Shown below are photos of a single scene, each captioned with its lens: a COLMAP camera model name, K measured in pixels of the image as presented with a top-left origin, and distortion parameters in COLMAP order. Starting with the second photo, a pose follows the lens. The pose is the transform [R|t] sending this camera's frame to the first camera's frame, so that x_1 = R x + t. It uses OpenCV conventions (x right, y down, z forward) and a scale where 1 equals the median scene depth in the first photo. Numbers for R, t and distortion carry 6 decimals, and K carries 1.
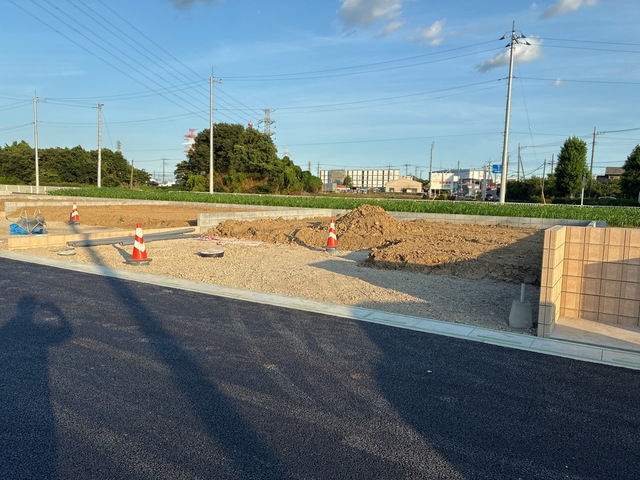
lens RADIAL K [[481.7, 0, 320.0], [0, 481.7, 240.0], [0, 0, 1]] dist [0.056698, -0.065636]
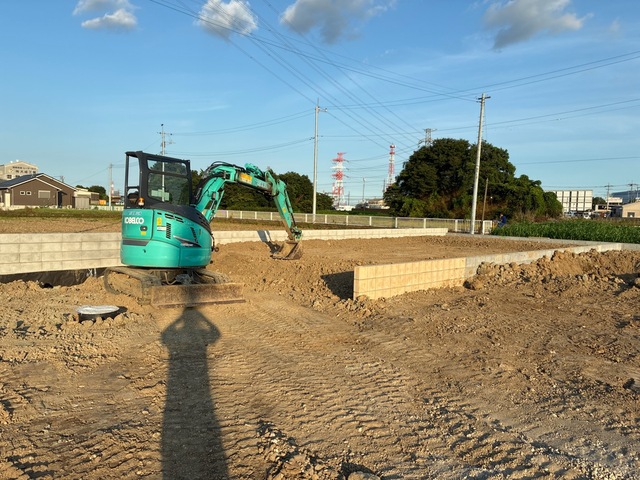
lens RADIAL K [[481.7, 0, 320.0], [0, 481.7, 240.0], [0, 0, 1]] dist [0.056698, -0.065636]
pose [[0.967875, 0.017008, -0.250855, -0.191817], [-0.028553, 0.998690, -0.042457, -0.016948], [0.249804, 0.048256, 0.967093, 0.114164]]
